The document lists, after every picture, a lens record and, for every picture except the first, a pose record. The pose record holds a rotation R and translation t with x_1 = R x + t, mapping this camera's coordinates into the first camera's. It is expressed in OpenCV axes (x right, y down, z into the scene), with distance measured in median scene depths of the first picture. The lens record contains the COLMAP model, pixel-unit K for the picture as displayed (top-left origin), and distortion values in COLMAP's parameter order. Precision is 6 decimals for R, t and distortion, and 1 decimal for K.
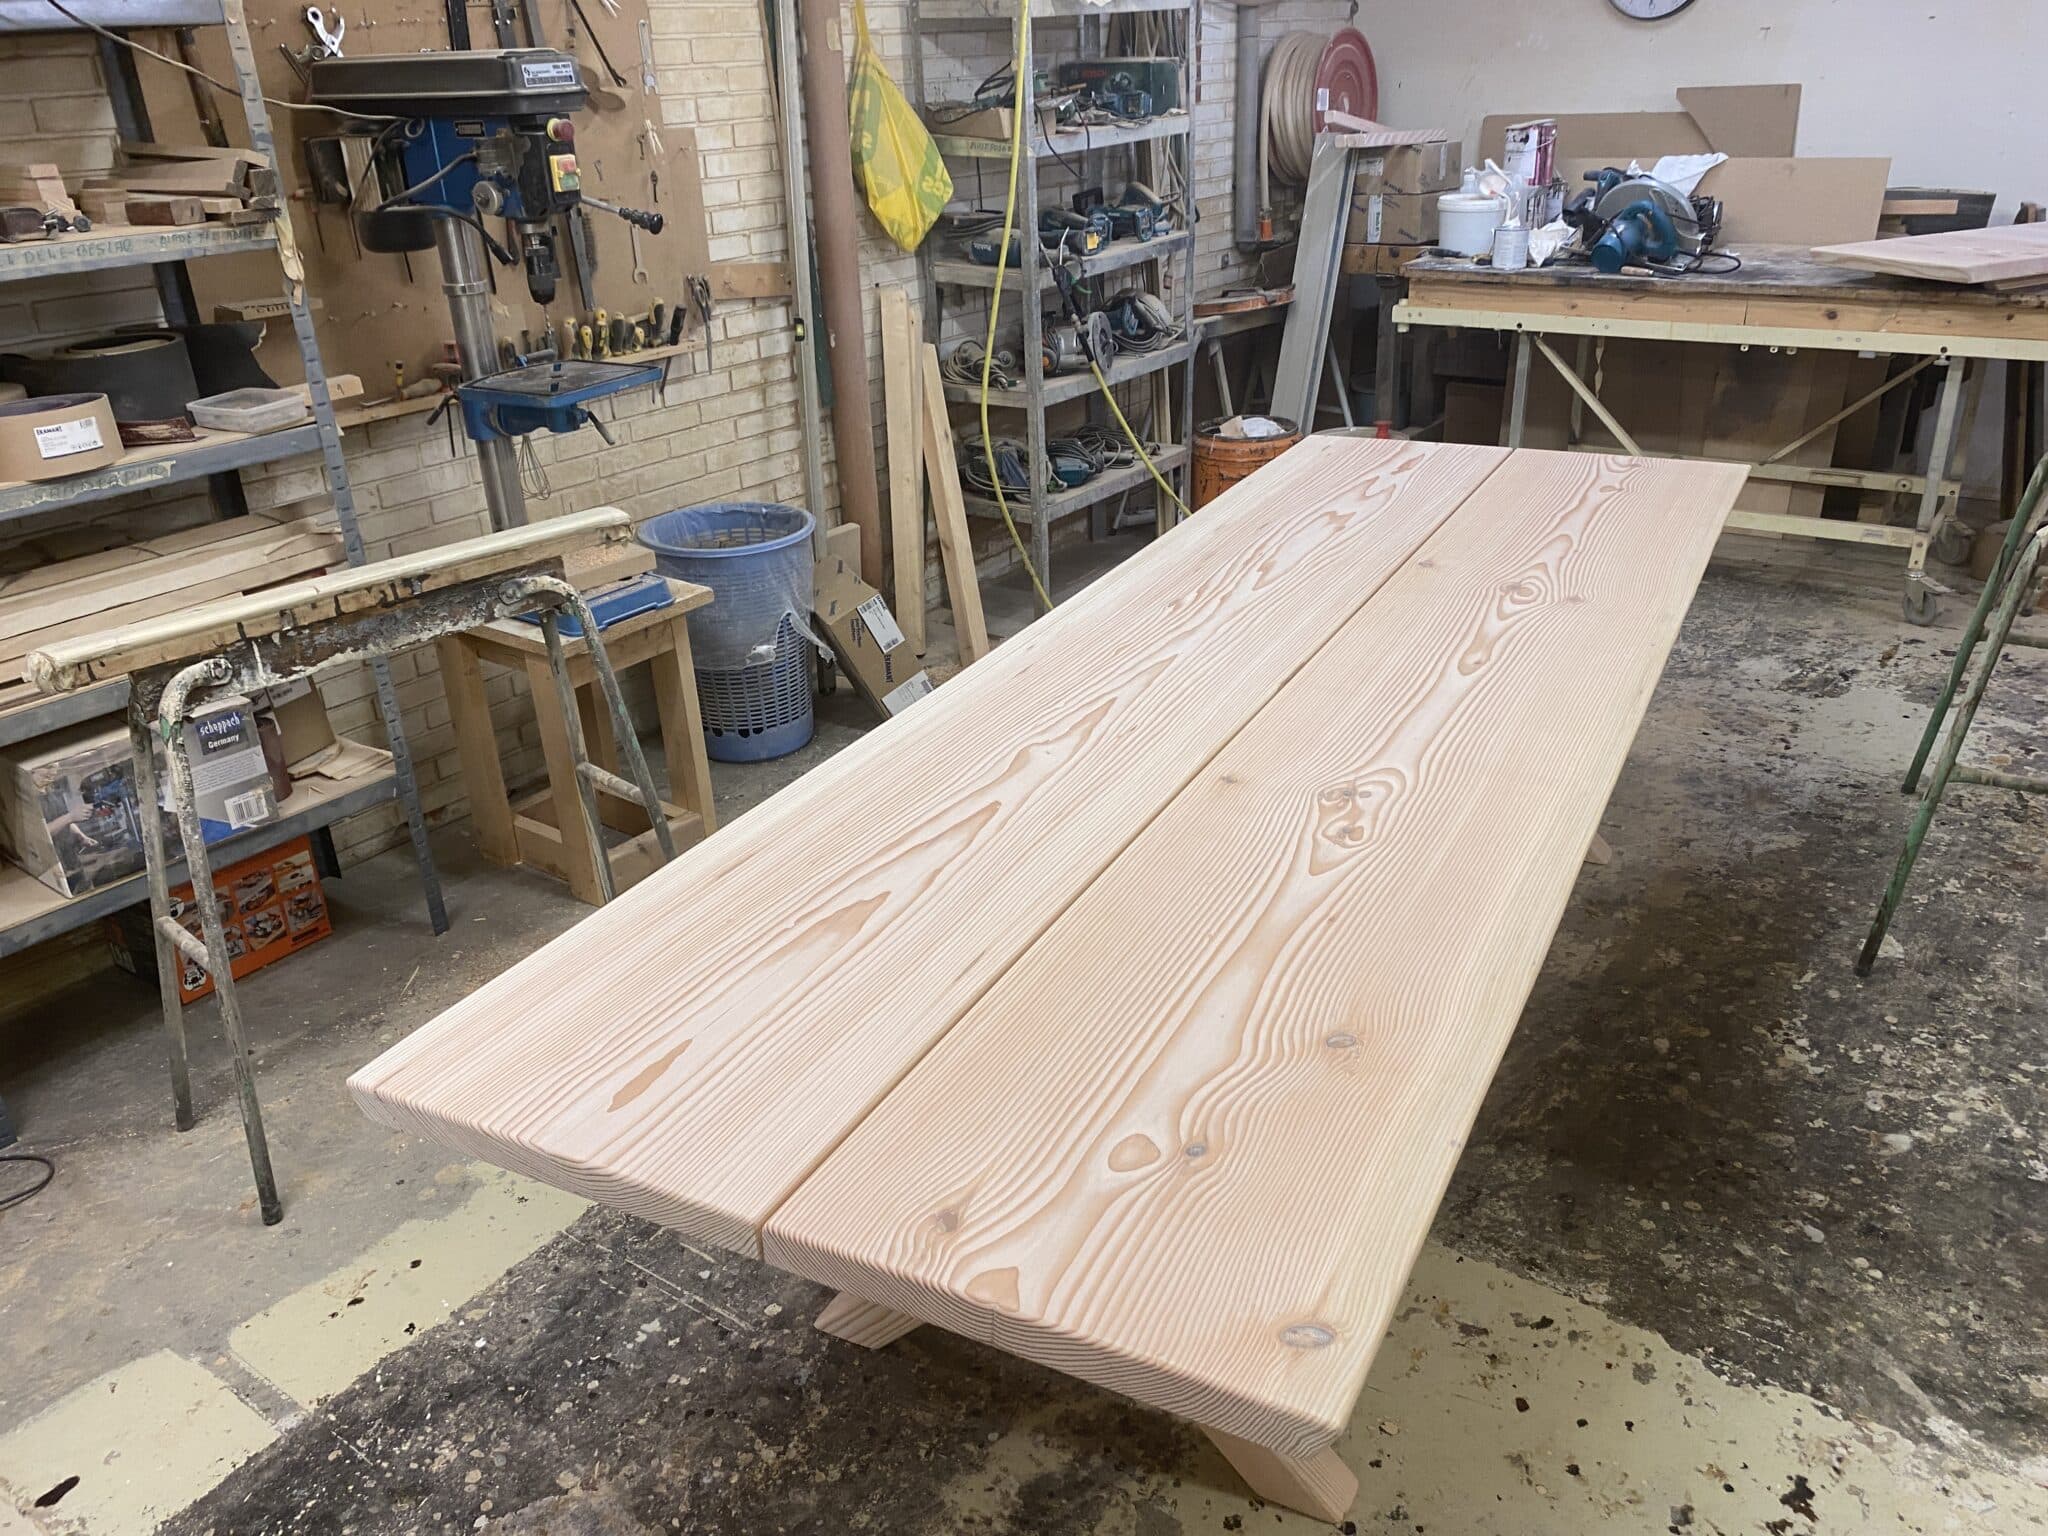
lens RADIAL K [[1566.1, 0, 1029.4], [0, 1566.1, 764.8], [0, 0, 1]] dist [0.018451, -0.020629]
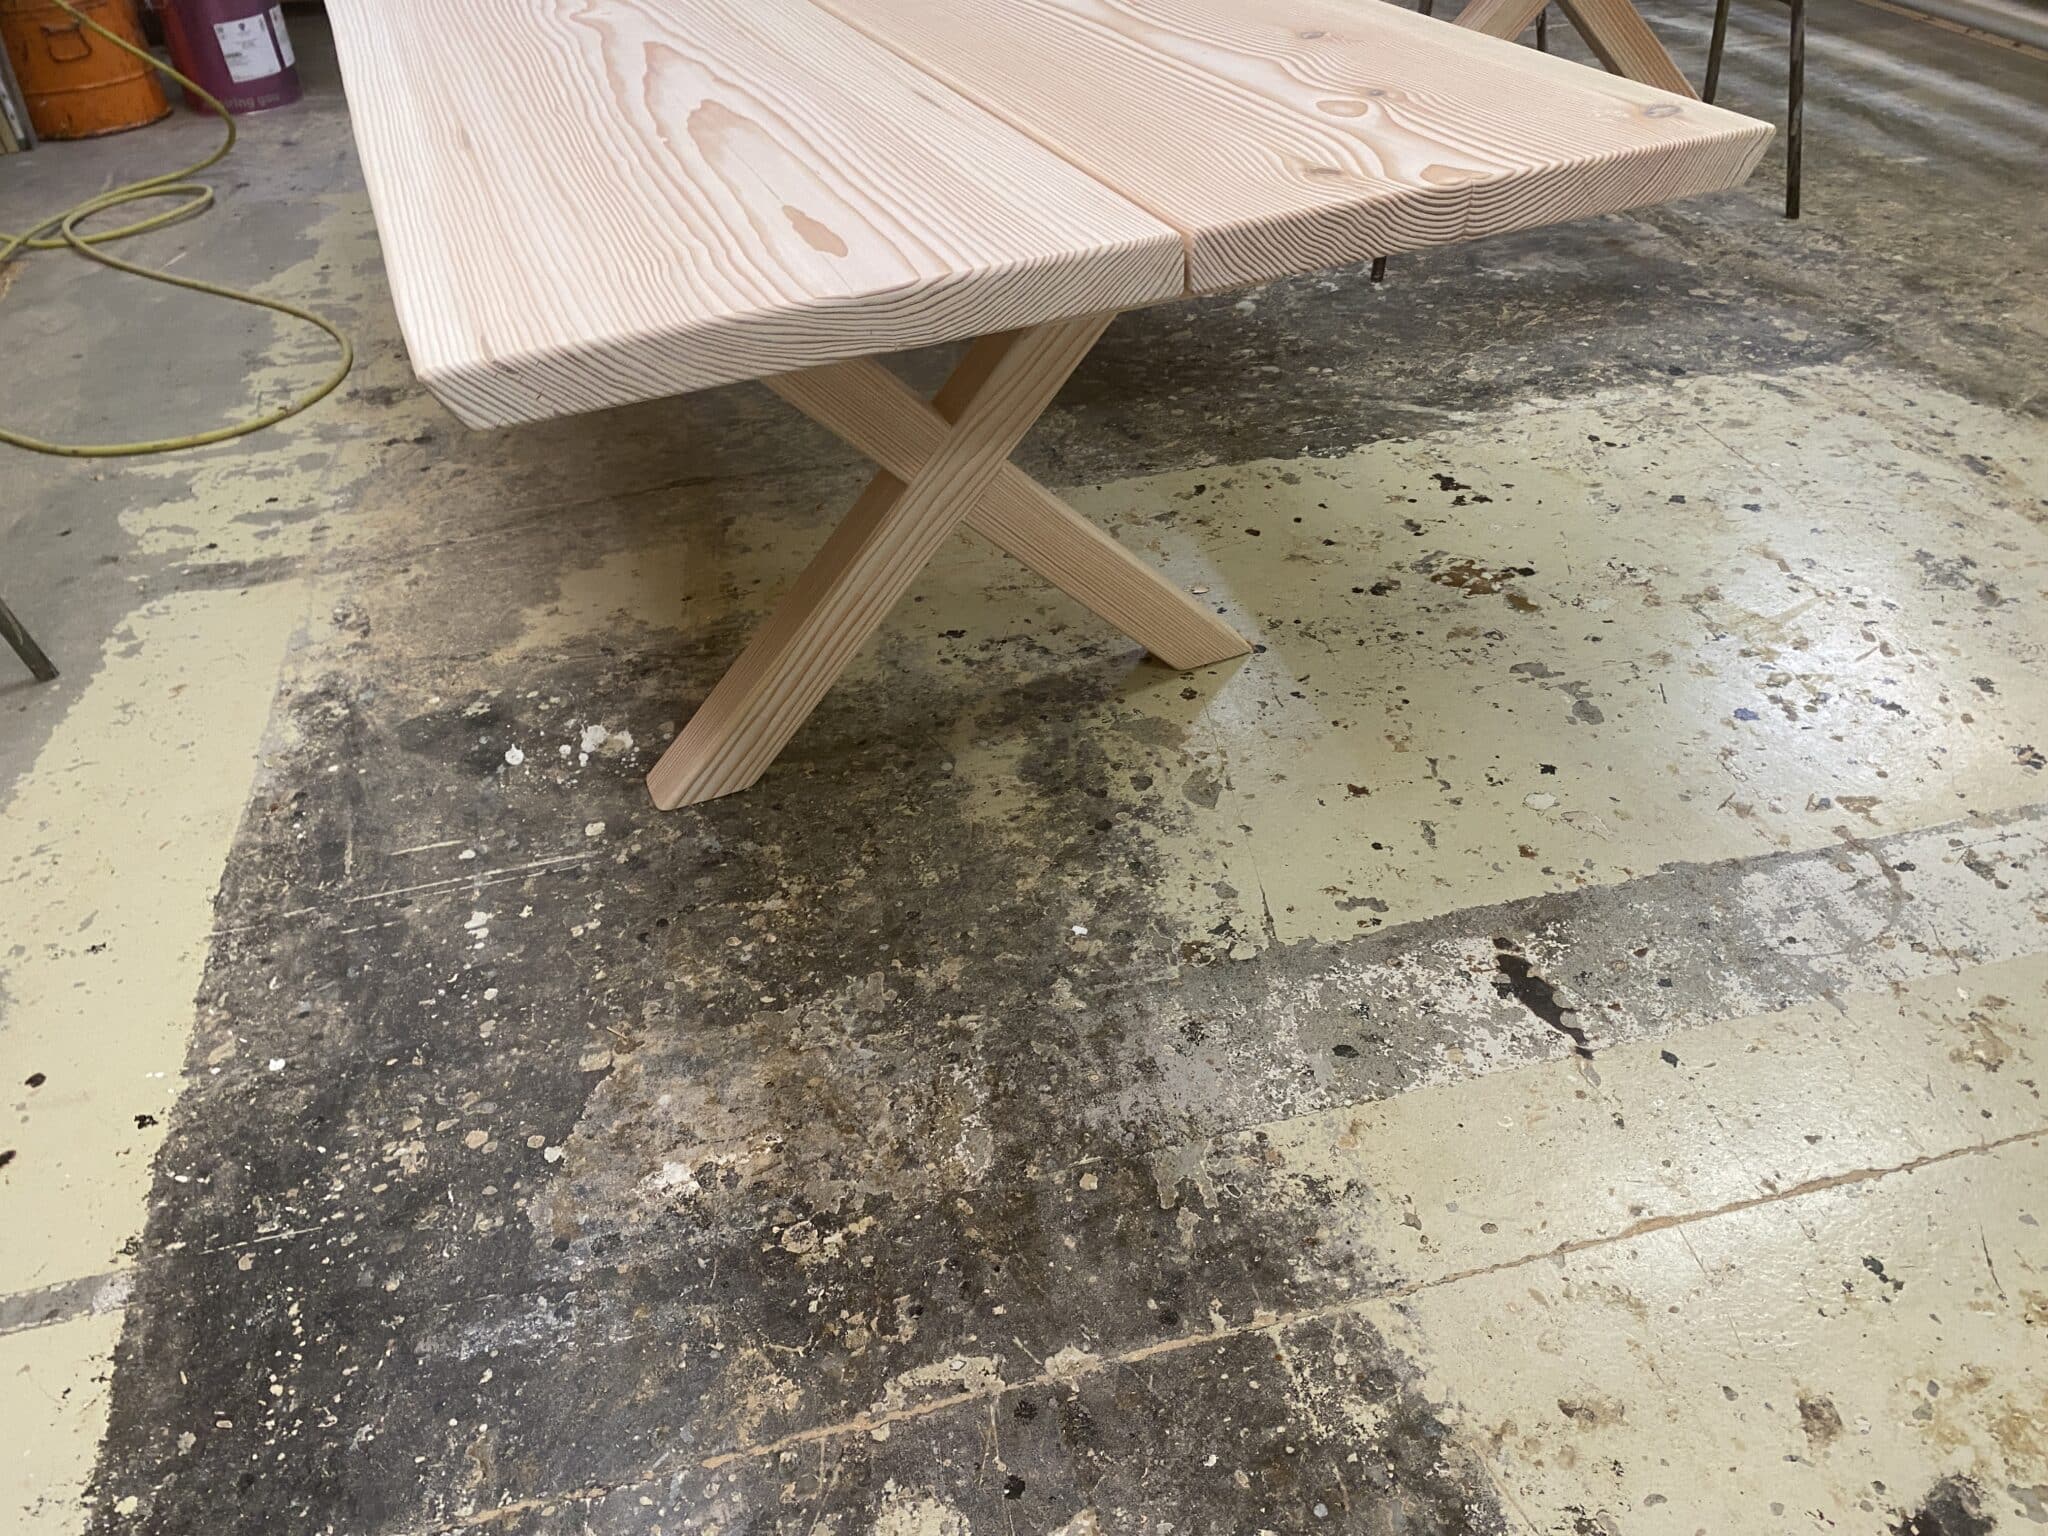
lens RADIAL K [[1566.1, 0, 1036.5], [0, 1566.1, 771.3], [0, 0, 1]] dist [0.018451, -0.020629]
pose [[0.638439, -0.447590, 0.626146, -0.508877], [0.332129, 0.894093, 0.300478, 0.164583], [-0.694325, 0.016124, 0.719481, 0.295571]]
